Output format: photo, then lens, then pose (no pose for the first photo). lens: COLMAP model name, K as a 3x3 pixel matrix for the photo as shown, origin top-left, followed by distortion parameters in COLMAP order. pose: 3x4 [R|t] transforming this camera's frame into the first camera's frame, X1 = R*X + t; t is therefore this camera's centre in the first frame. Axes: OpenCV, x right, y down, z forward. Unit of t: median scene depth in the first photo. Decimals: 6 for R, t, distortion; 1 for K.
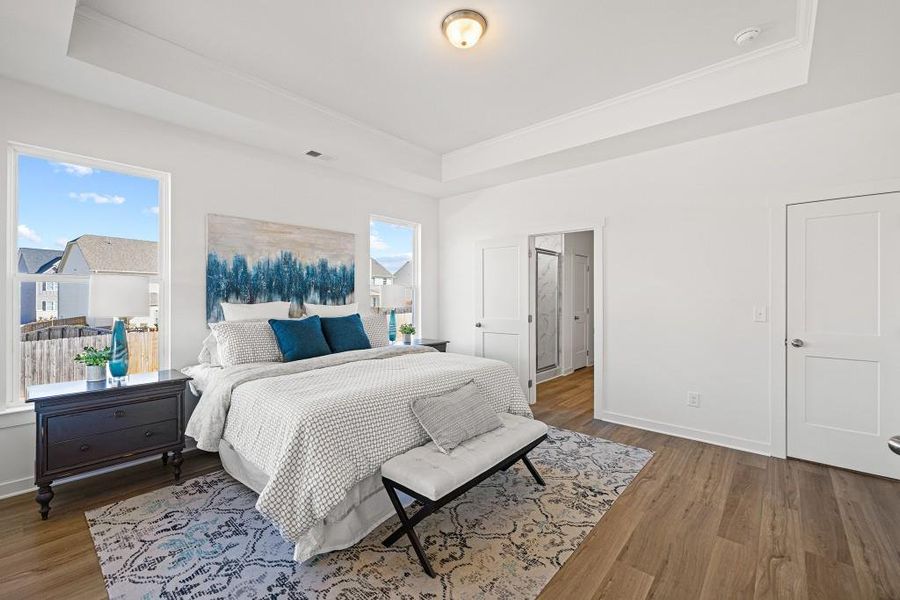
lens RADIAL K [[378.0, 0, 446.9], [0, 378.0, 295.5], [0, 0, 1]] dist [-0.000585, 0.000201]
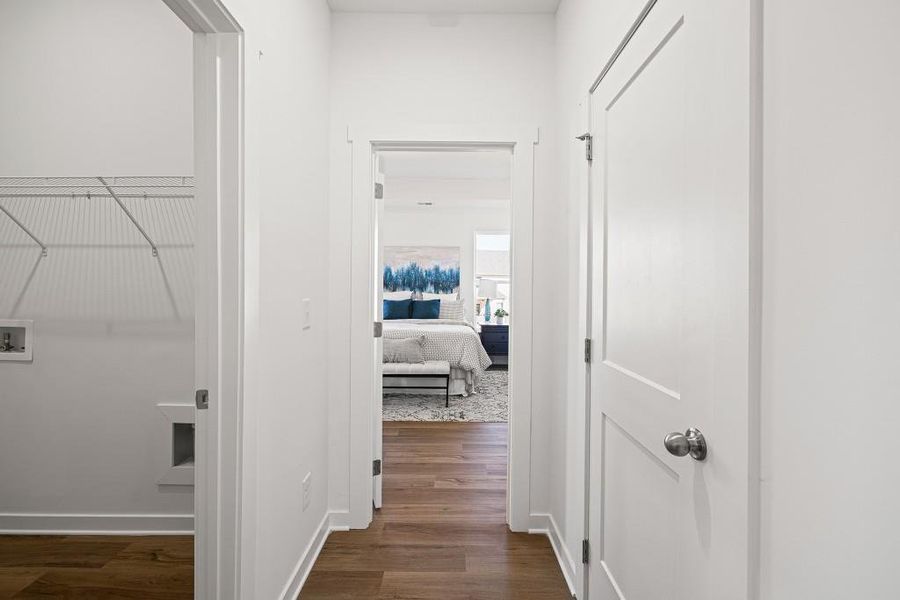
lens RADIAL K [[378.1, 0, 446.8], [0, 378.1, 289.4], [0, 0, 1]] dist [0.001888, 0.000189]
pose [[0.659174, 0.001362, -0.751989, 1.057200], [-0.006520, 0.999971, -0.003905, 0.014416], [0.751962, 0.007477, 0.659164, -0.026770]]
